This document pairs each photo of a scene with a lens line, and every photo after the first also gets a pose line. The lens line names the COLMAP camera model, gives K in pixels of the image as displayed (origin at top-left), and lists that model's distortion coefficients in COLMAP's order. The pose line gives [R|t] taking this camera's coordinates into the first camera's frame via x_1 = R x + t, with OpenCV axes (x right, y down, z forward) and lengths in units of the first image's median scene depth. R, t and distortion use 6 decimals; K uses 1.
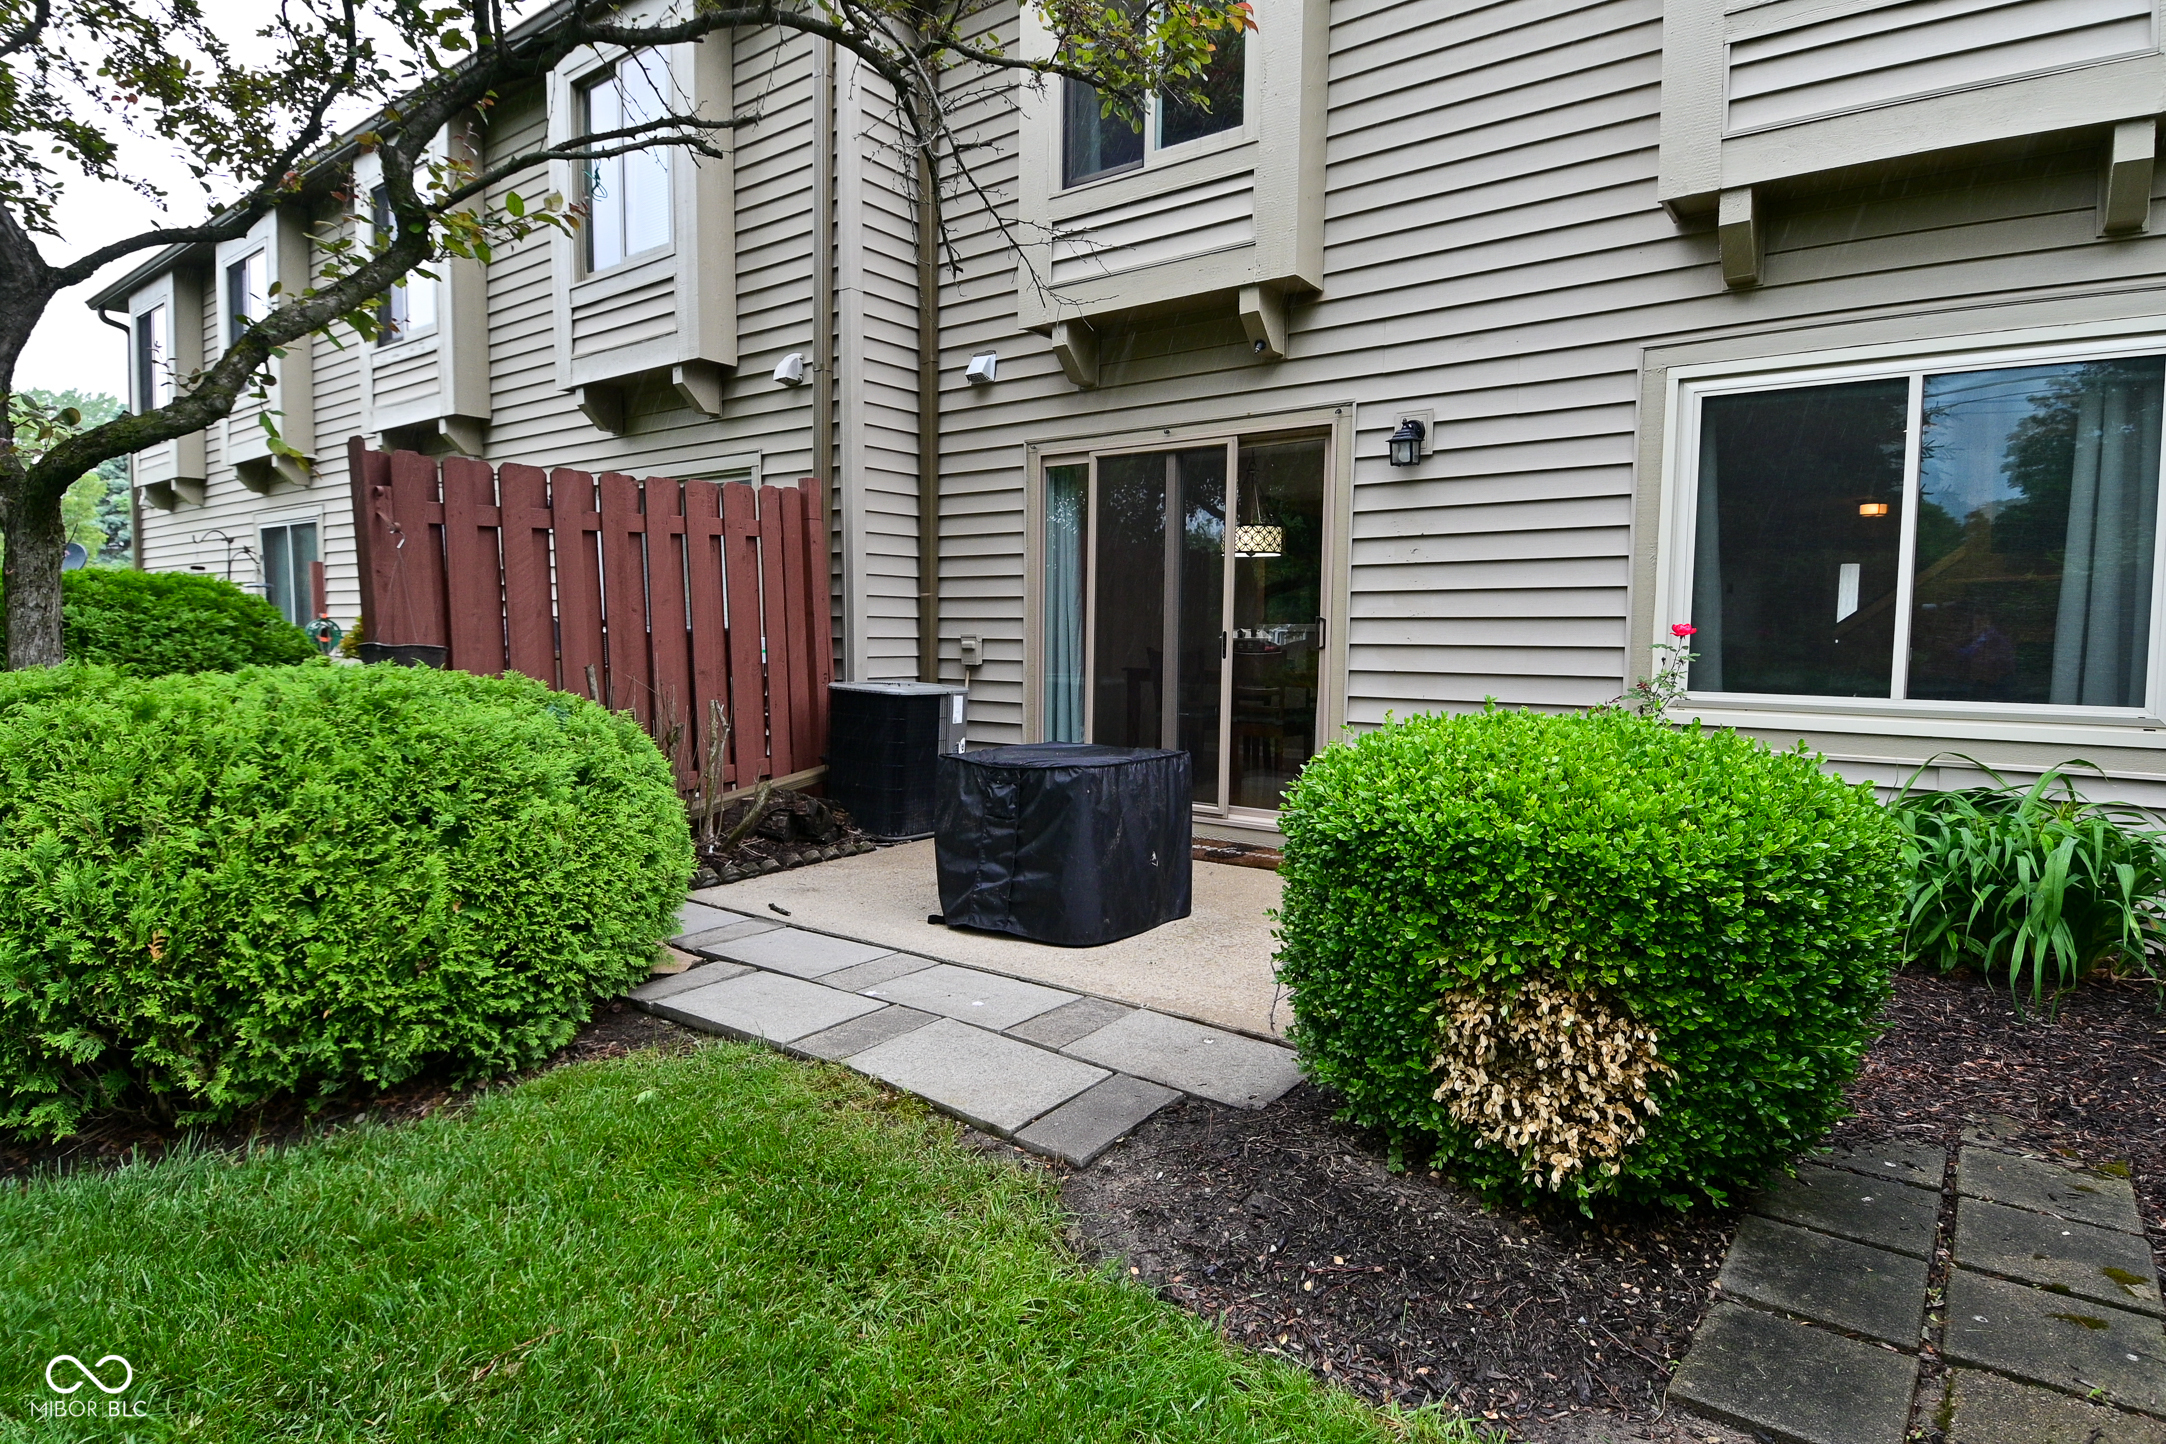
lens RADIAL K [[1136.6, 0, 1074.1], [0, 1136.6, 721.2], [0, 0, 1]] dist [0.029923, -0.036210]
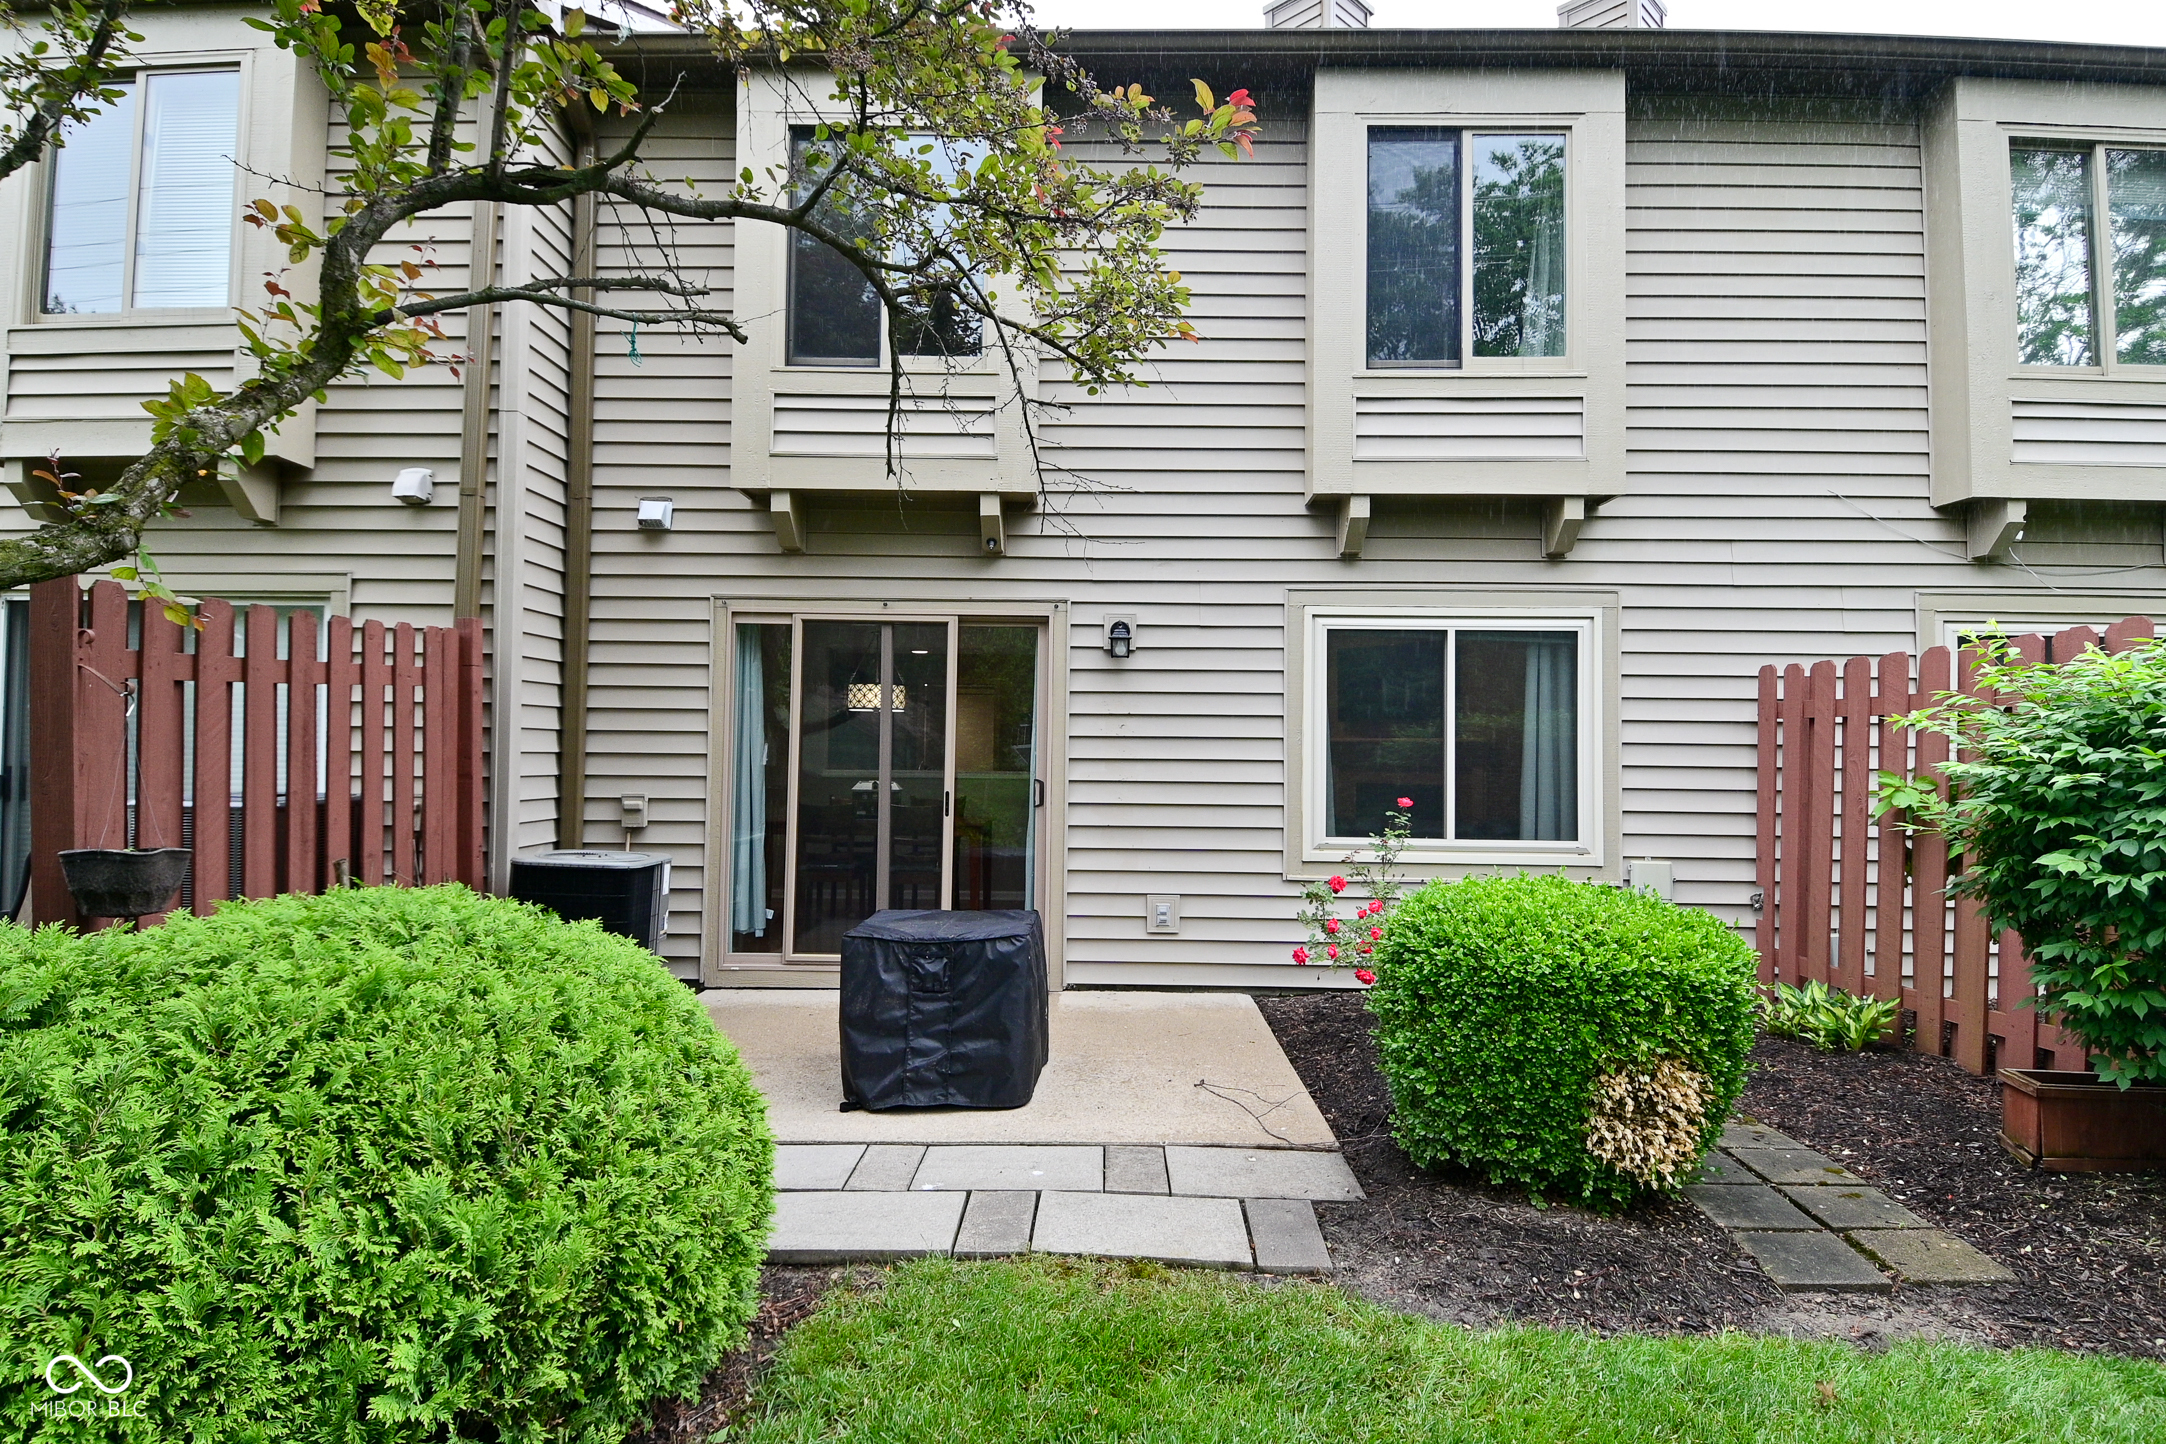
lens RADIAL K [[1136.6, 0, 1083.3], [0, 1136.6, 720.1], [0, 0, 1]] dist [0.029923, -0.036210]
pose [[0.806468, 0.018407, 0.590991, -0.455553], [0.041700, 0.995256, -0.087903, -0.051579], [-0.589805, 0.095535, 0.801875, 0.051964]]
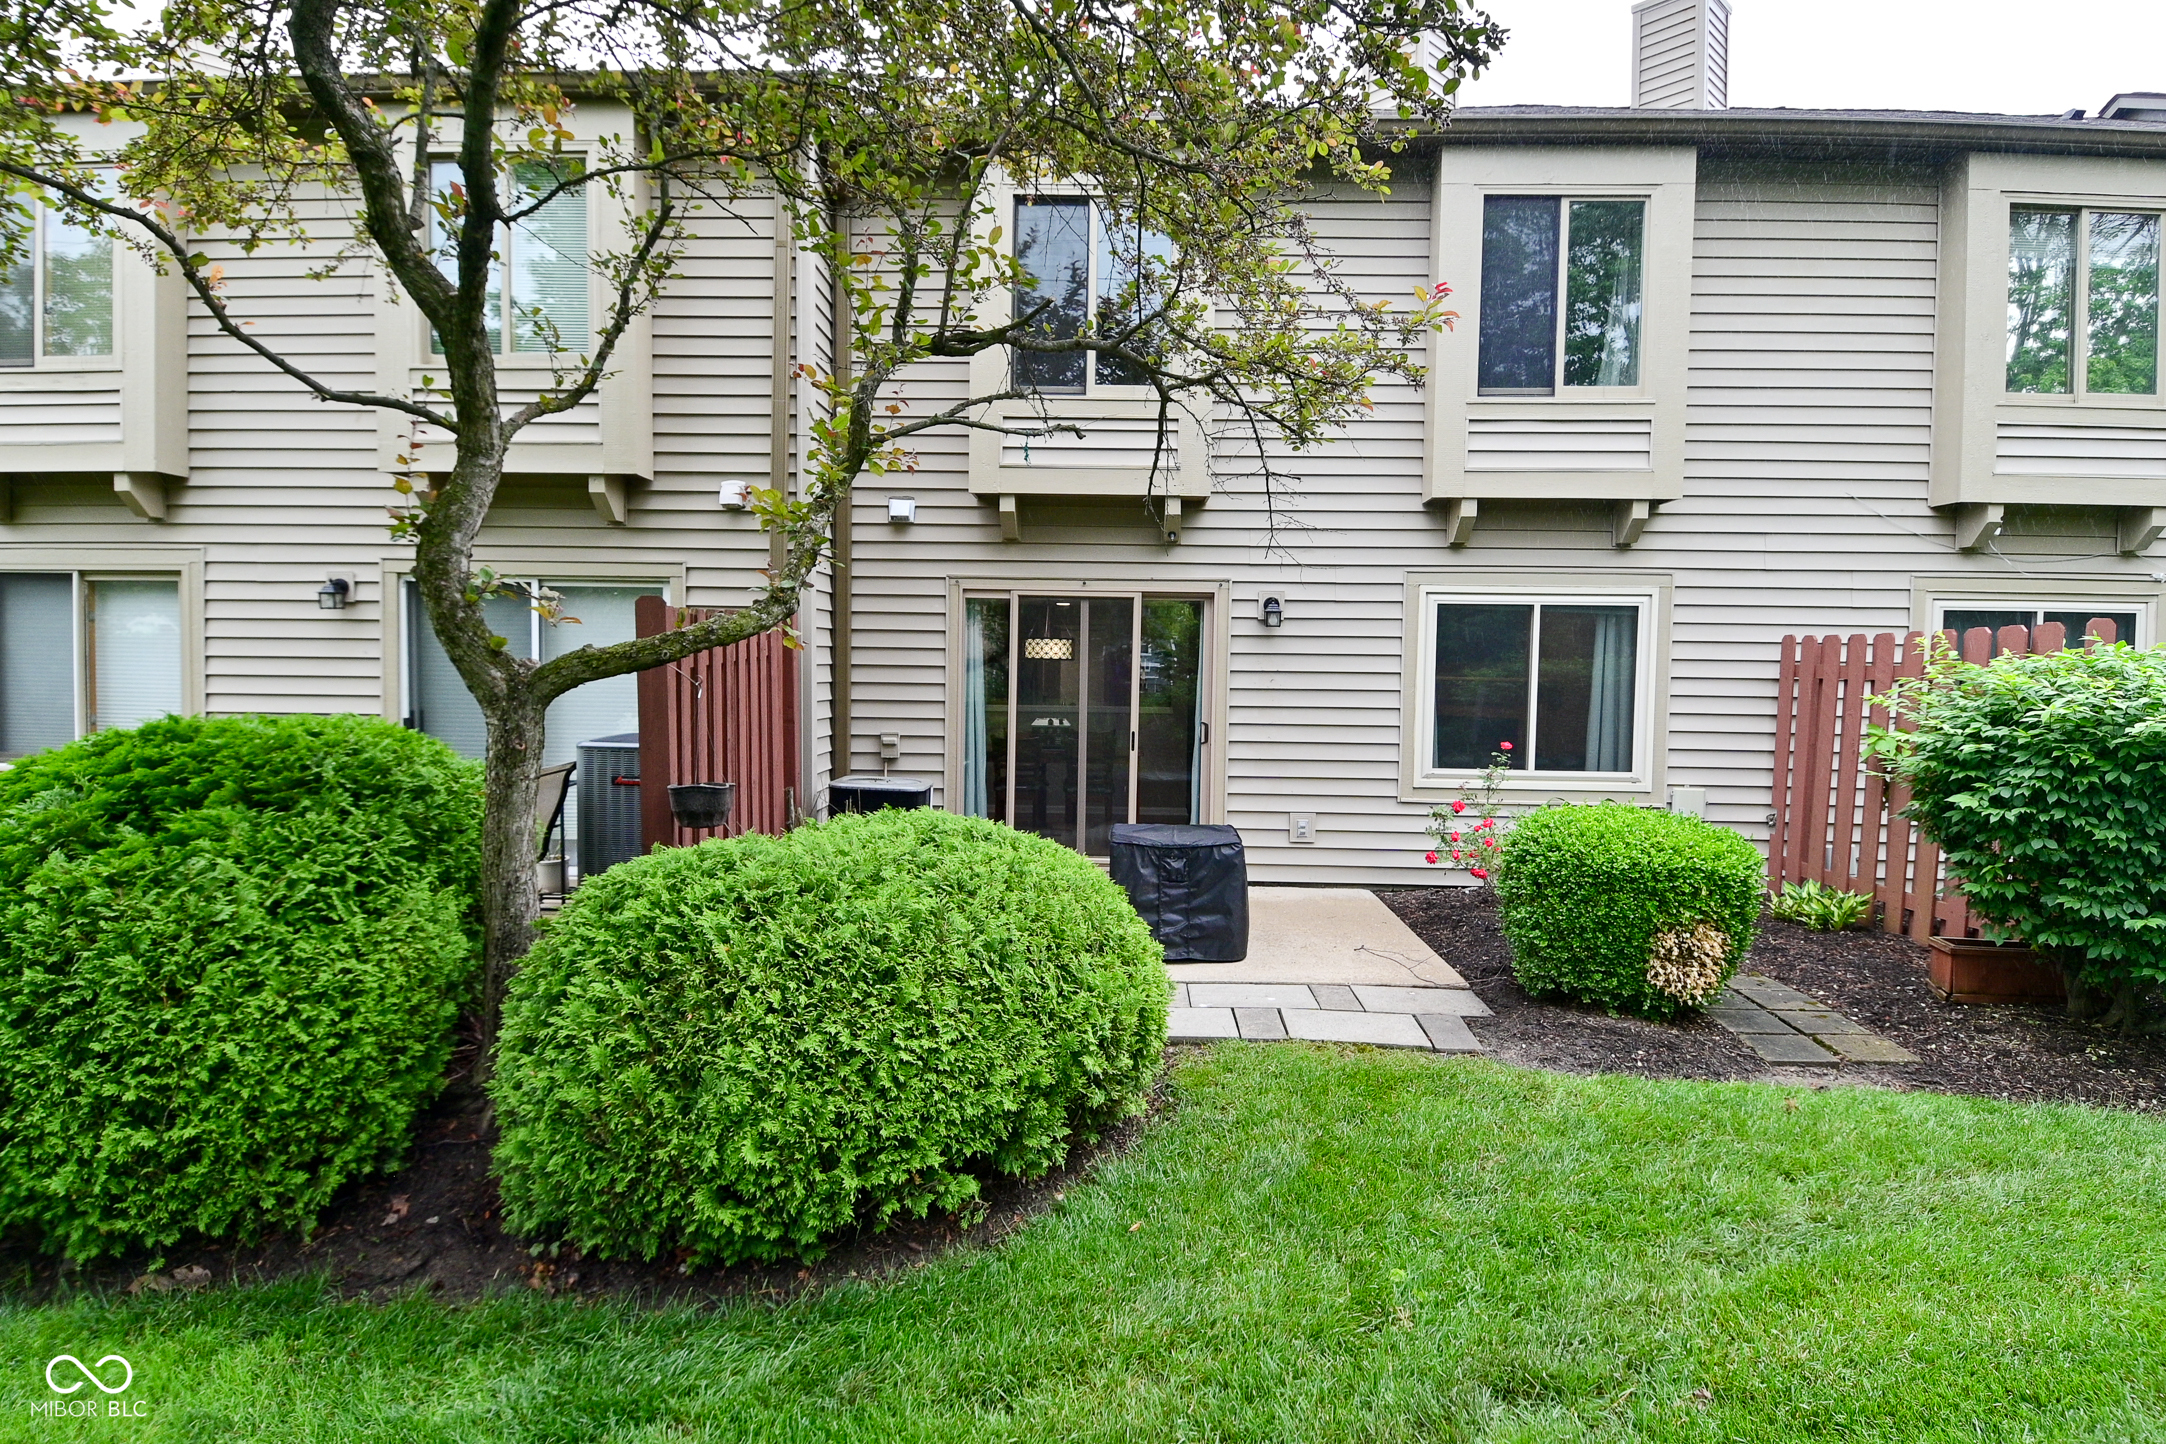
lens RADIAL K [[1136.6, 0, 1091.9], [0, 1136.6, 722.7], [0, 0, 1]] dist [0.029923, -0.036210]
pose [[0.814962, -0.025554, 0.578951, -0.796602], [0.037642, 0.999252, -0.008881, -0.088861], [-0.578291, 0.029031, 0.815314, -0.110337]]
